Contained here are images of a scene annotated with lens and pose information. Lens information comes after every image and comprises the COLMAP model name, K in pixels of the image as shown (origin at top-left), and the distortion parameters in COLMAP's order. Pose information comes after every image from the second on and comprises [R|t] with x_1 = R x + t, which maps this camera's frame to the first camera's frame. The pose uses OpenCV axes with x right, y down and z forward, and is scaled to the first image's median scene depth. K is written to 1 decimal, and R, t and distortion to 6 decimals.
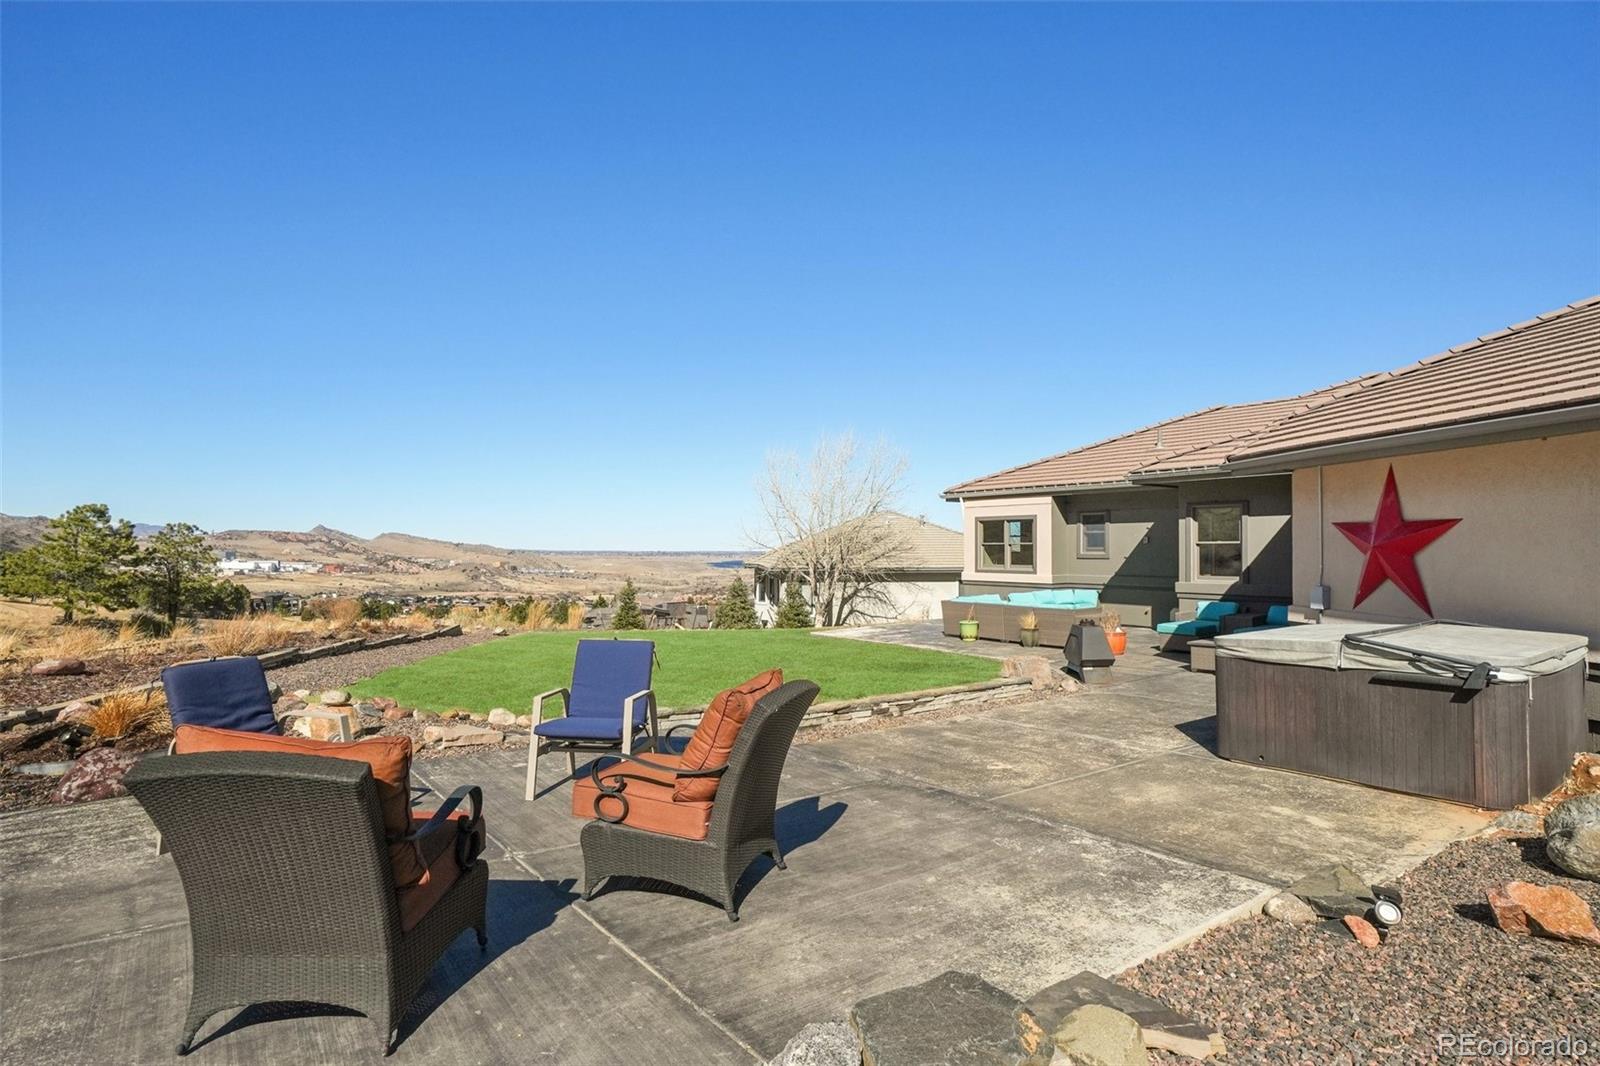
lens RADIAL K [[844.6, 0, 807.3], [0, 844.6, 538.9], [0, 0, 1]] dist [-0.018940, 0.008556]
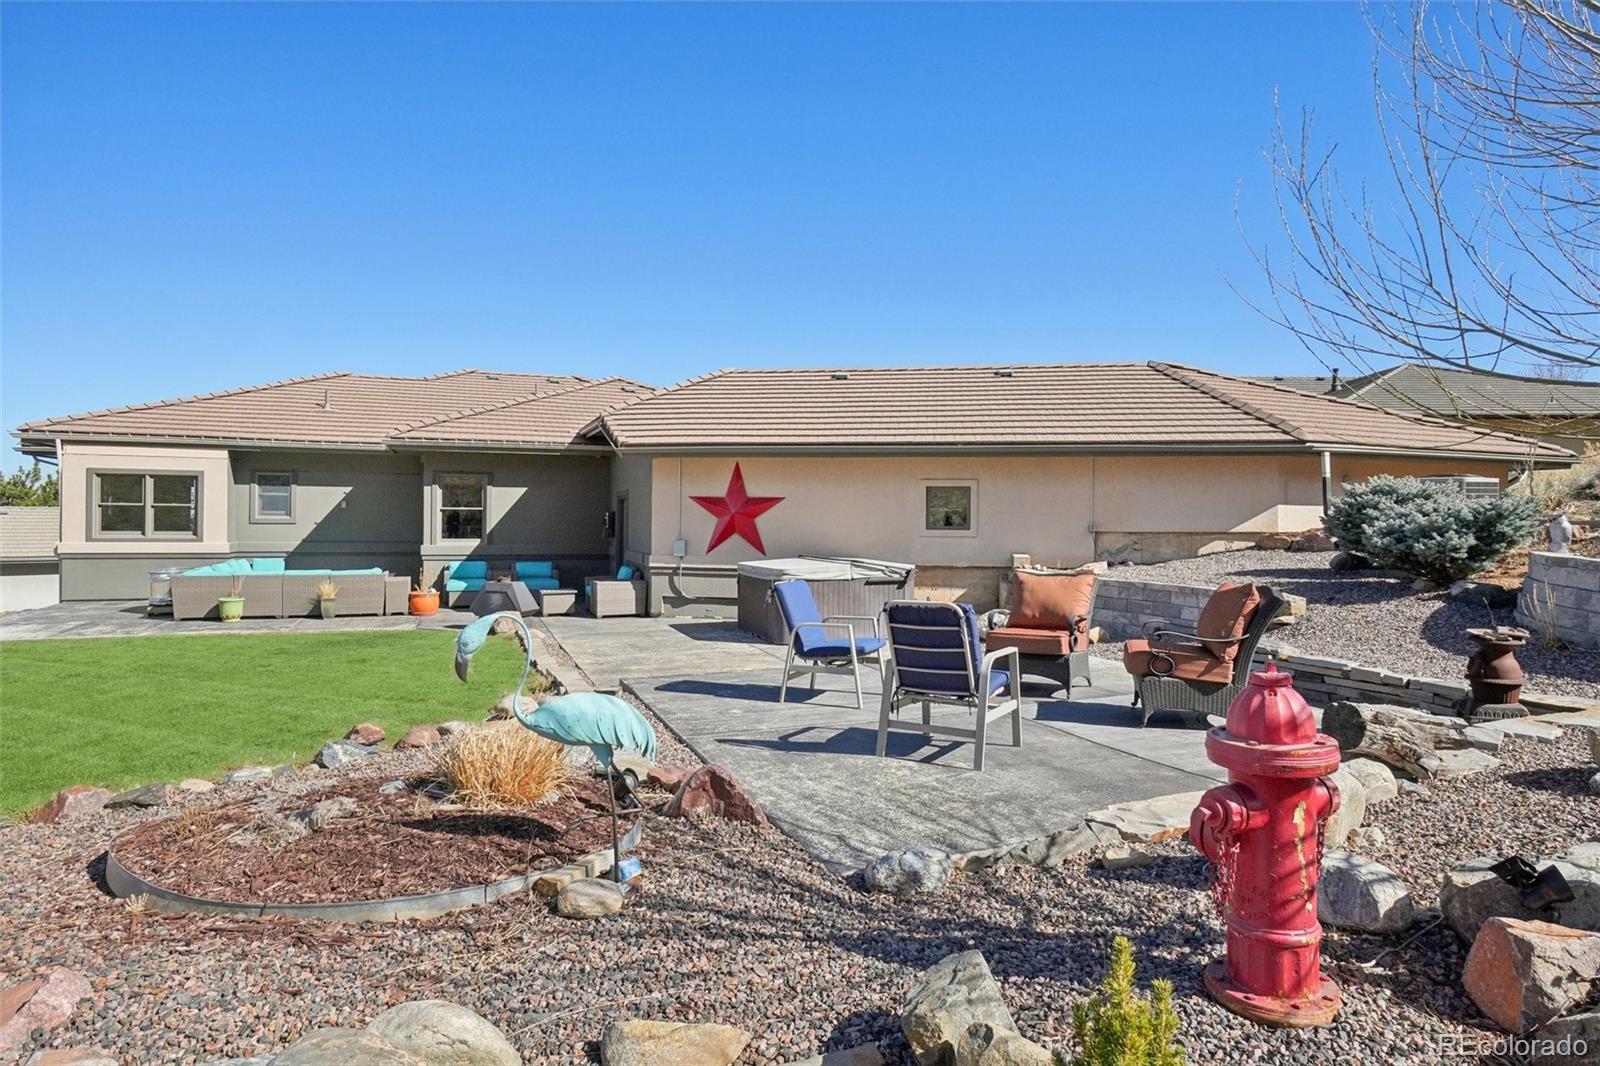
lens RADIAL K [[879.3, 0, 803.4], [0, 879.3, 528.2], [0, 0, 1]] dist [-0.012574, 0.001629]
pose [[0.279773, 0.000106, 0.960066, -0.430157], [-0.019251, 0.999800, 0.005499, 0.012853], [-0.959873, -0.020020, 0.279719, 0.200408]]
